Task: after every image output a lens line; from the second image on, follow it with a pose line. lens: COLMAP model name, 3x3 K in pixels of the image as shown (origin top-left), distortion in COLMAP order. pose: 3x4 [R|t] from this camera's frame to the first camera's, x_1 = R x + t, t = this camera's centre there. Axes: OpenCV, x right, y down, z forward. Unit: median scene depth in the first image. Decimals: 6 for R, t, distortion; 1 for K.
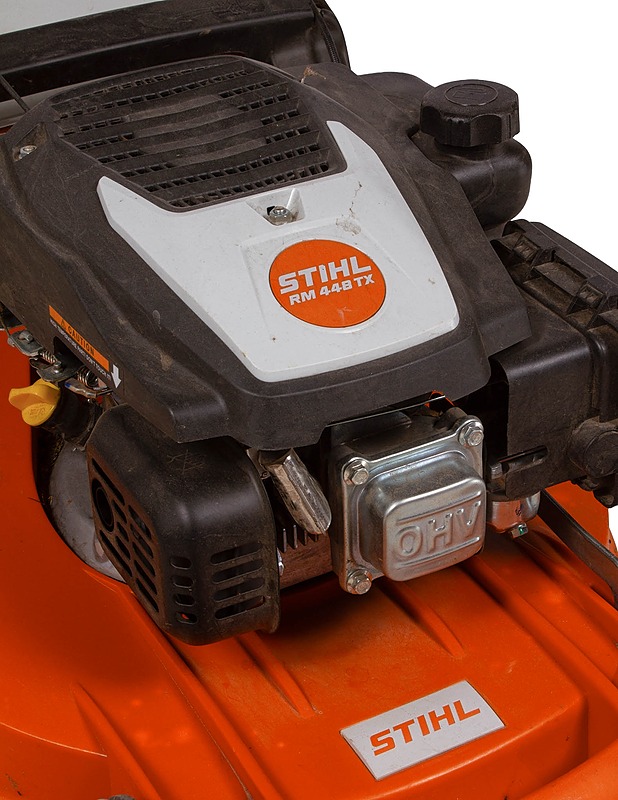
lens RADIAL K [[1781.4, 0, 309.1], [0, 1781.4, 400.0], [0, 0, 1]] dist [-0.001150, 0.000000]
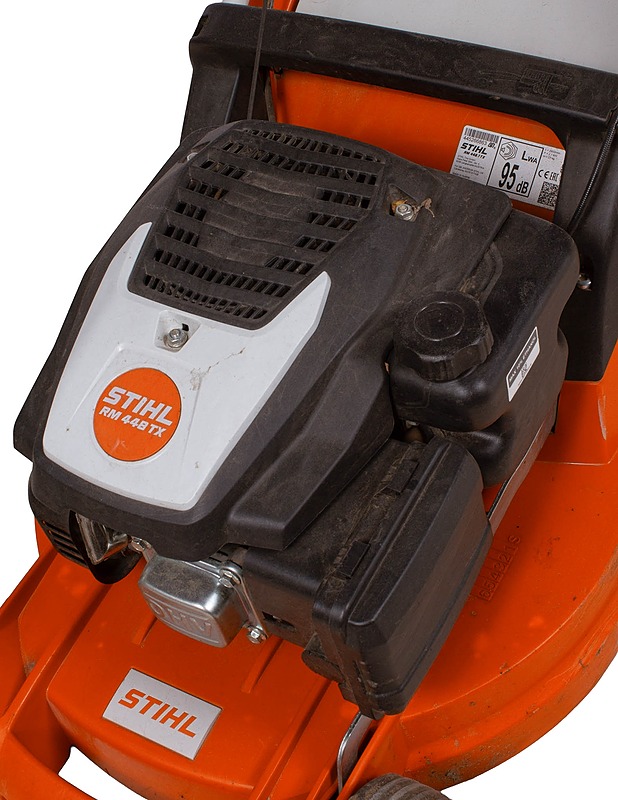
lens RADIAL K [[1261.8, 0, 309.0], [0, 1261.8, 399.9], [0, 0, 1]] dist [0.059376, 0.000000]
pose [[0.553043, 0.600148, -0.577897, 0.555068], [-0.322427, 0.793751, 0.515753, -0.544189], [0.768234, -0.098904, 0.632482, 0.547116]]
